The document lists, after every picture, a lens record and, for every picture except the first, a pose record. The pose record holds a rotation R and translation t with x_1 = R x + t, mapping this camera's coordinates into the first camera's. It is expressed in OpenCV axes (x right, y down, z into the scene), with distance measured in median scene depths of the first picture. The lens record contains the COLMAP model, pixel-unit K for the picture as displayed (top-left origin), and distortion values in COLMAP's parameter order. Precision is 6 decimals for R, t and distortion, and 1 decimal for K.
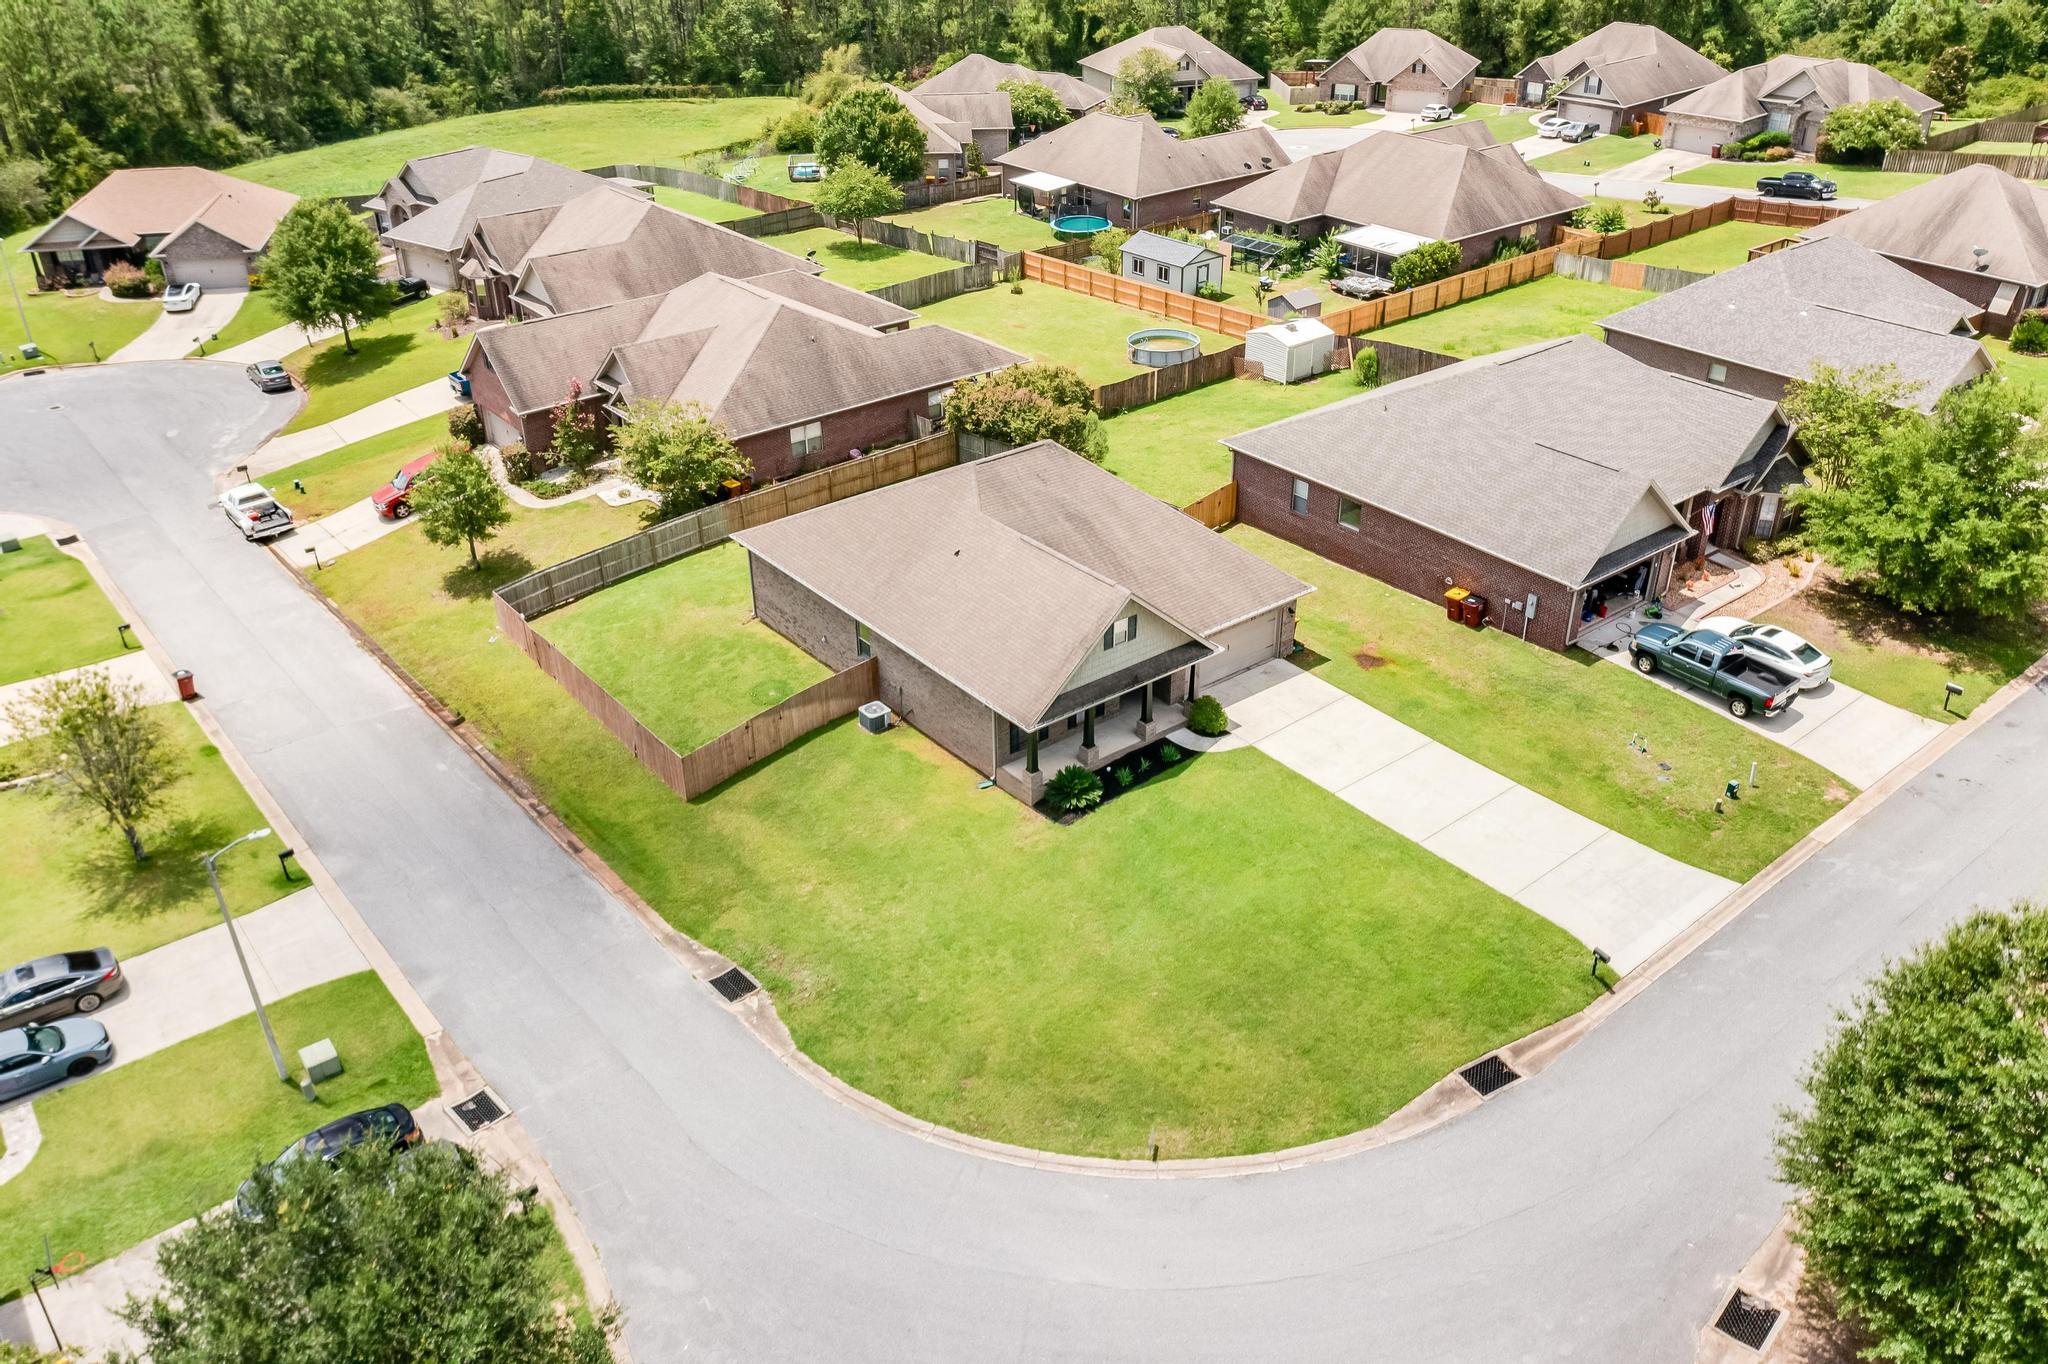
lens RADIAL K [[1614.1, 0, 1024.0], [0, 1614.1, 682.0], [0, 0, 1]] dist [0.000824, 0.006660]
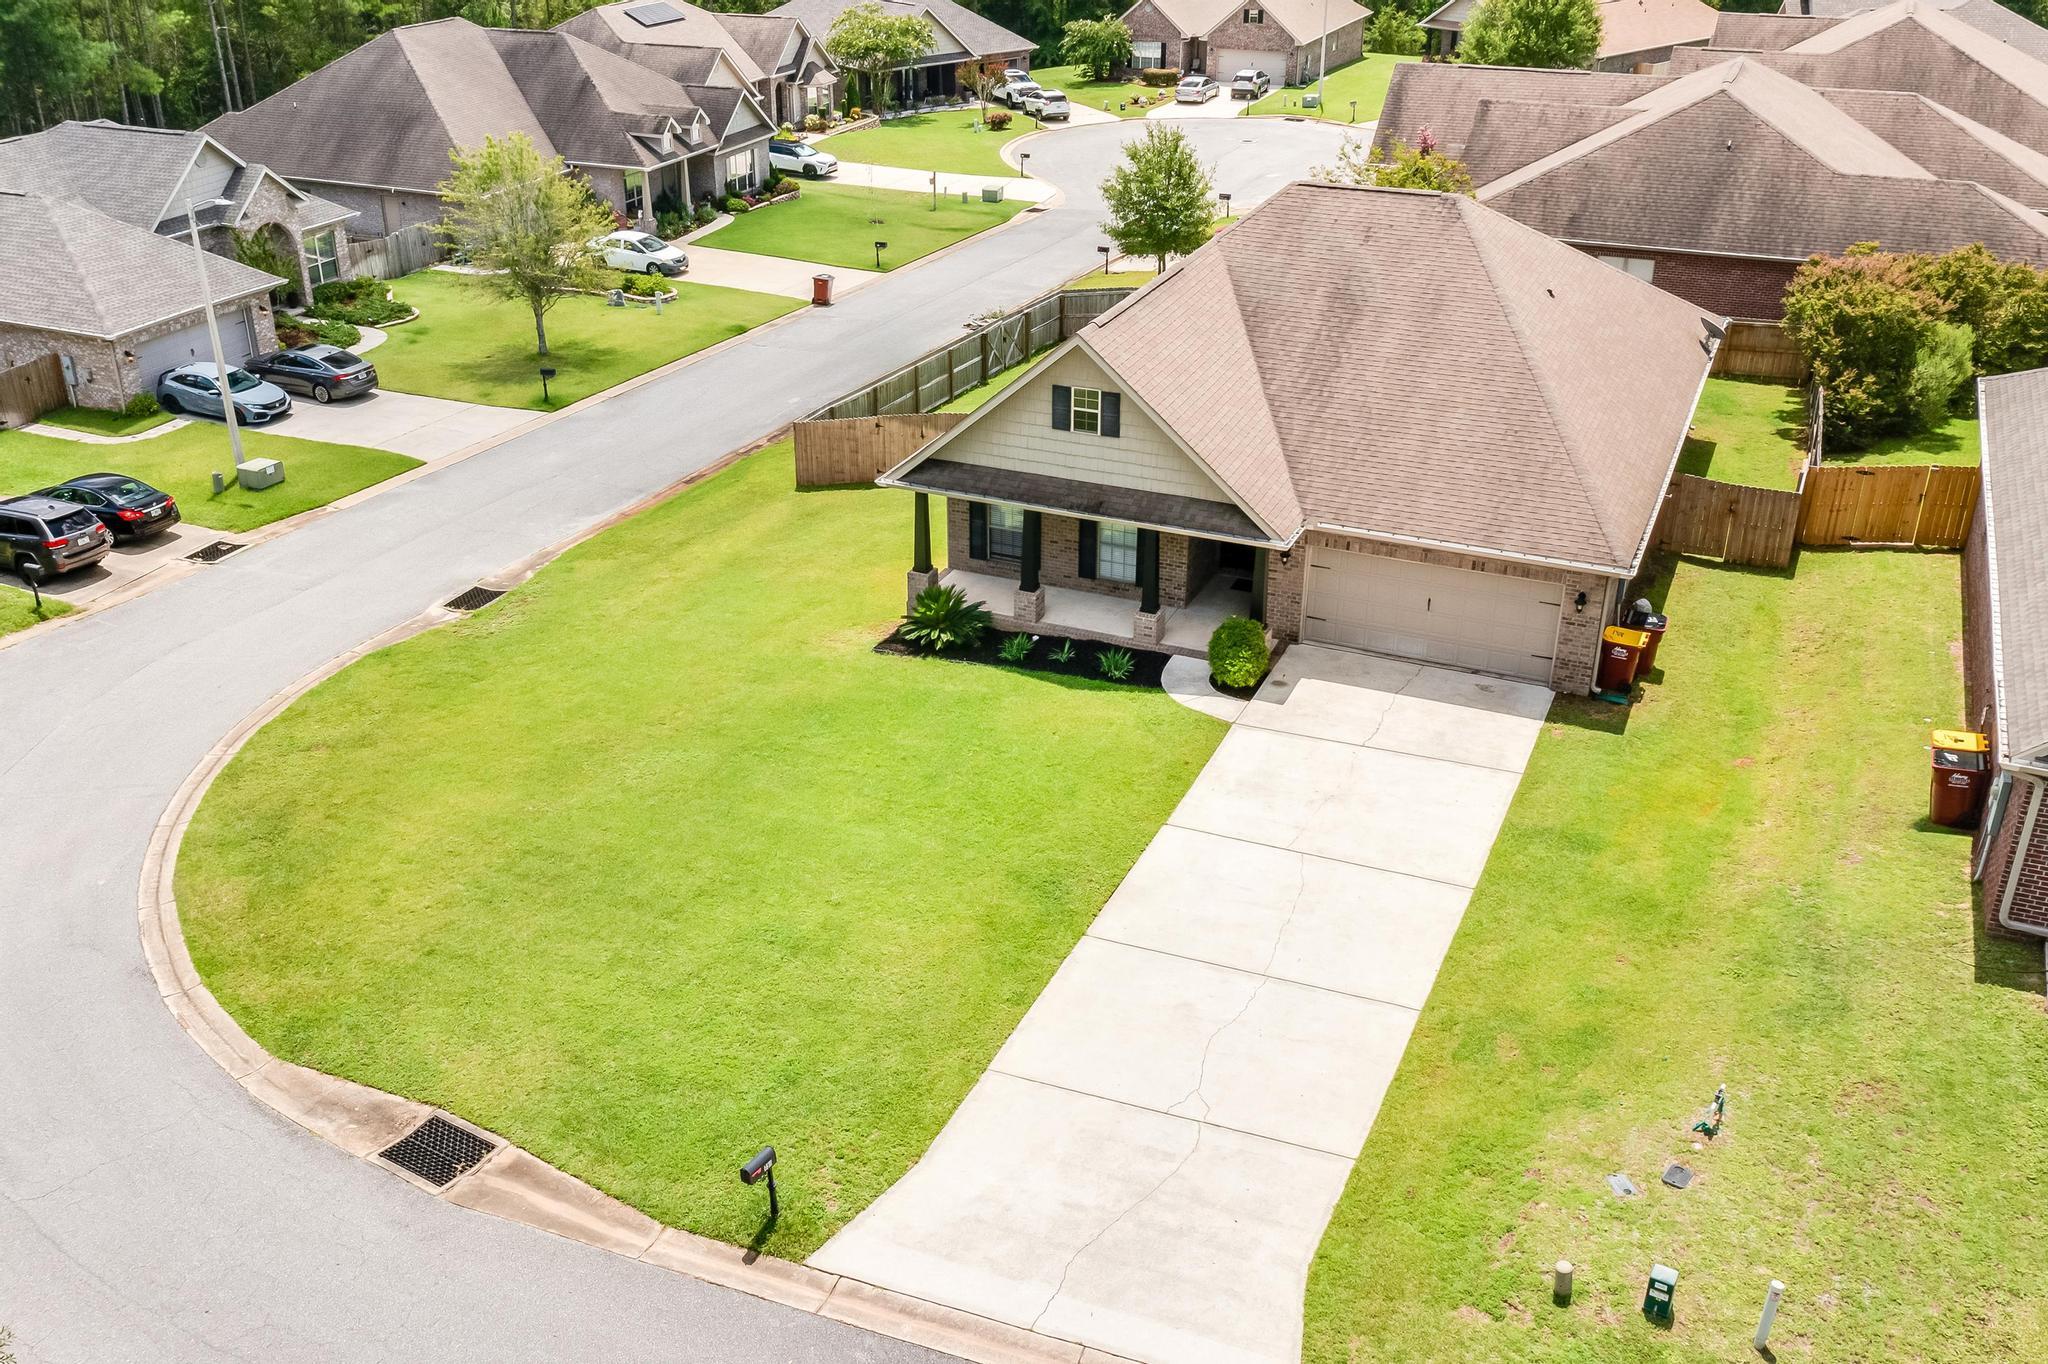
lens RADIAL K [[1868.0, 0, 982.8], [0, 1868.0, 685.3], [0, 0, 1]] dist [0.002041, 0.014430]
pose [[0.455407, 0.402590, -0.794057, 0.584879], [-0.439250, 0.877404, 0.192928, -0.054431], [0.774380, 0.260929, 0.576413, 0.574007]]
